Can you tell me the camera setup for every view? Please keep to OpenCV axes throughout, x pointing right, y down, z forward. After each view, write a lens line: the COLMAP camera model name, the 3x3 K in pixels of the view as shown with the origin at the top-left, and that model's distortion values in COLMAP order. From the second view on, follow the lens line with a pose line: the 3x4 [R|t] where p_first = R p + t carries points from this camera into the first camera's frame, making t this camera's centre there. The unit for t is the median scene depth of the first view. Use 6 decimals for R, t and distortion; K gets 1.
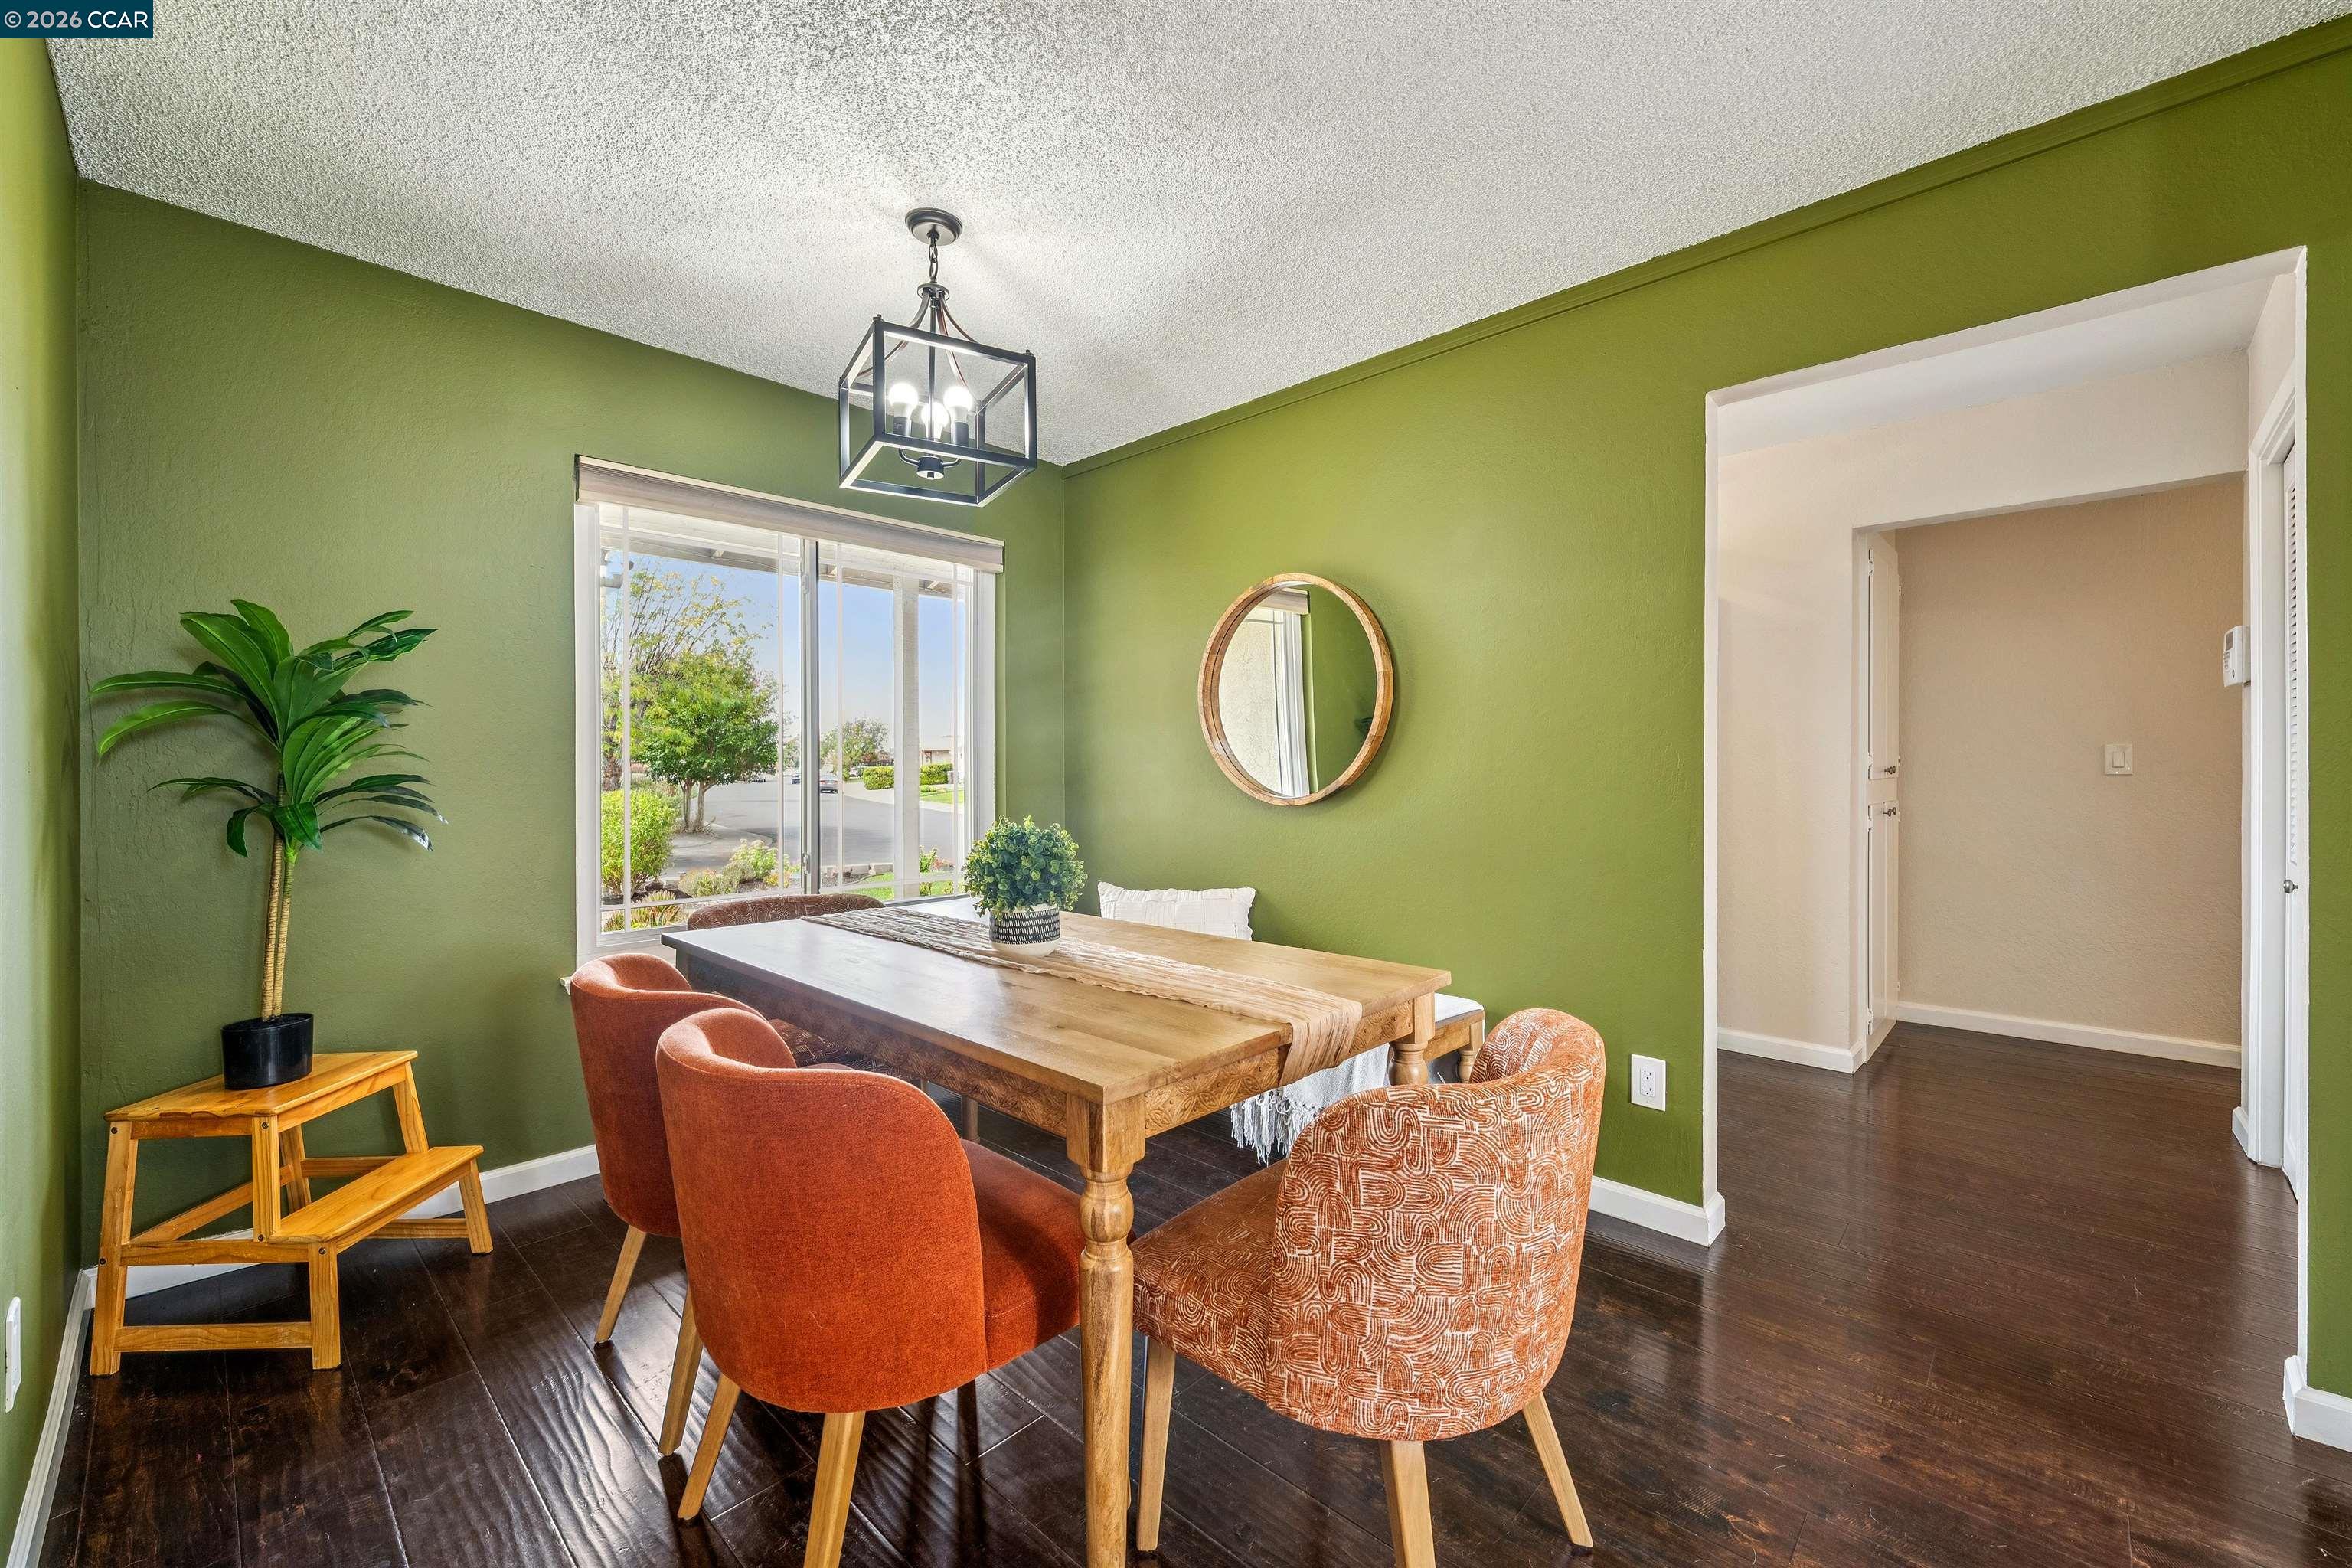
lens RADIAL K [[909.0, 0, 1176.2], [0, 909.0, 776.3], [0, 0, 1]] dist [-0.001992, -0.000395]
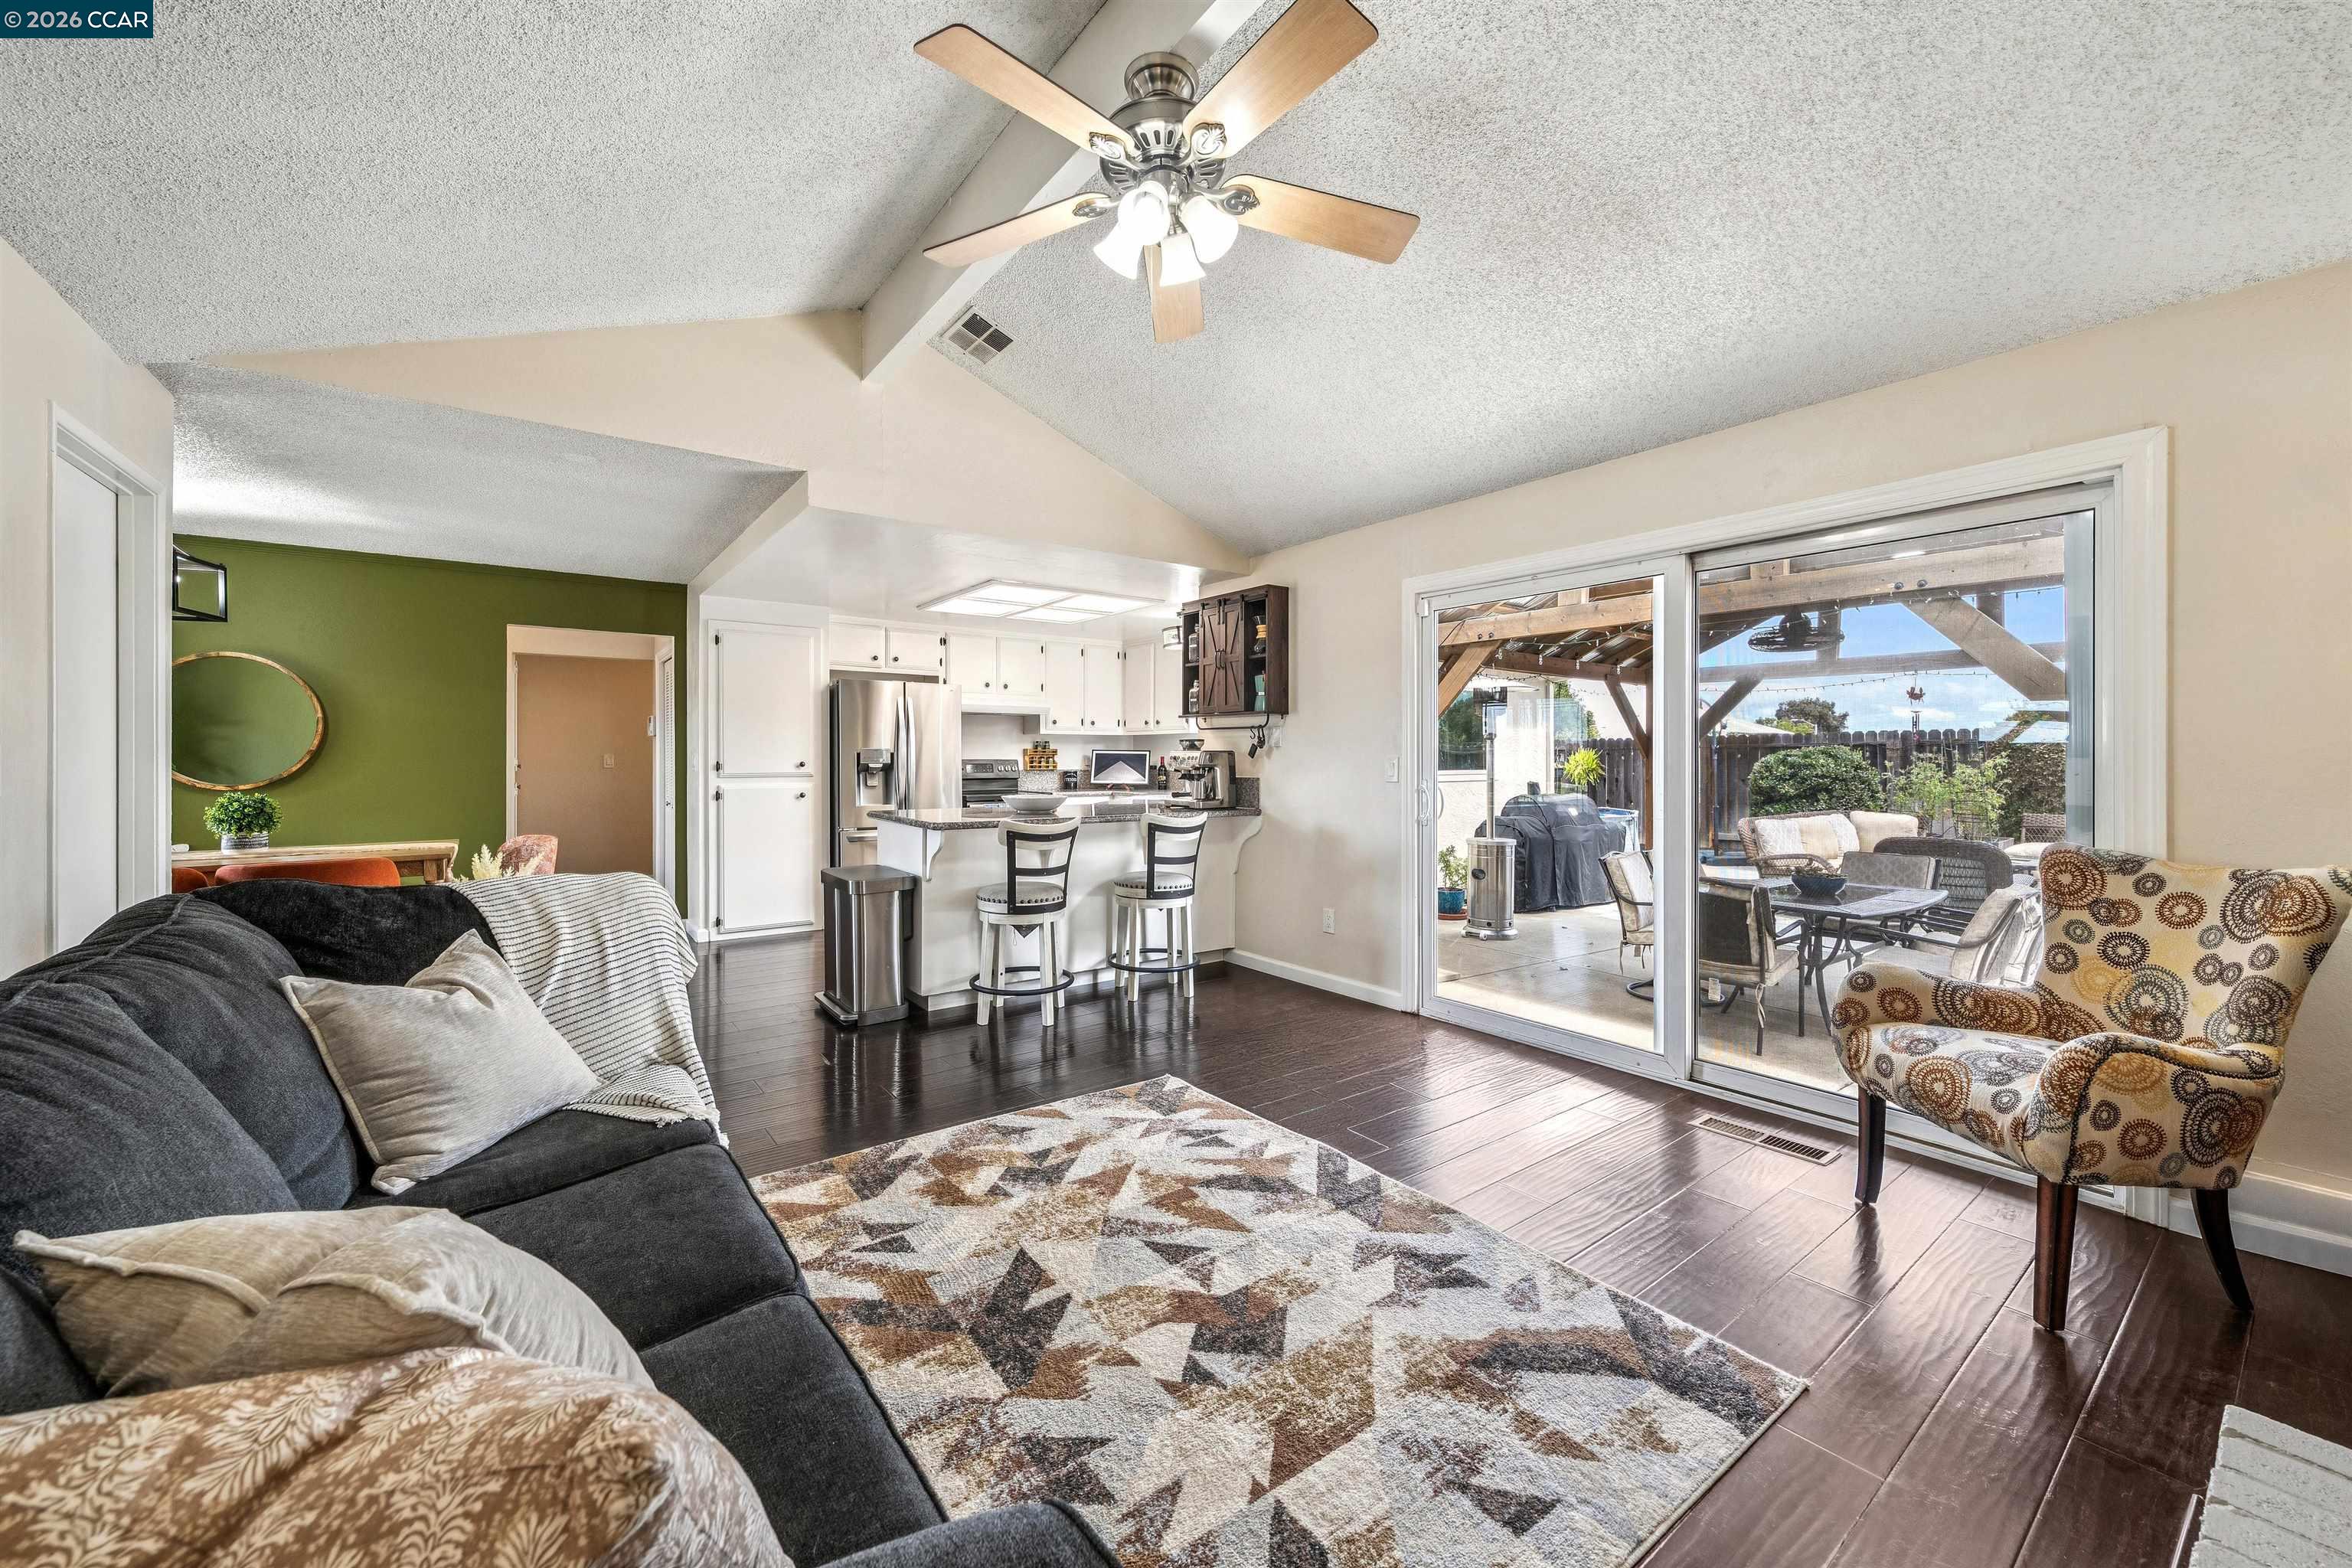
lens RADIAL K [[909.0, 0, 1177.4], [0, 909.0, 767.8], [0, 0, 1]] dist [-0.001992, -0.000395]
pose [[0.161756, -0.000683, 0.986831, -0.943651], [-0.003750, 0.999992, 0.001307, -0.011316], [-0.986824, -0.003912, 0.161752, -0.746172]]
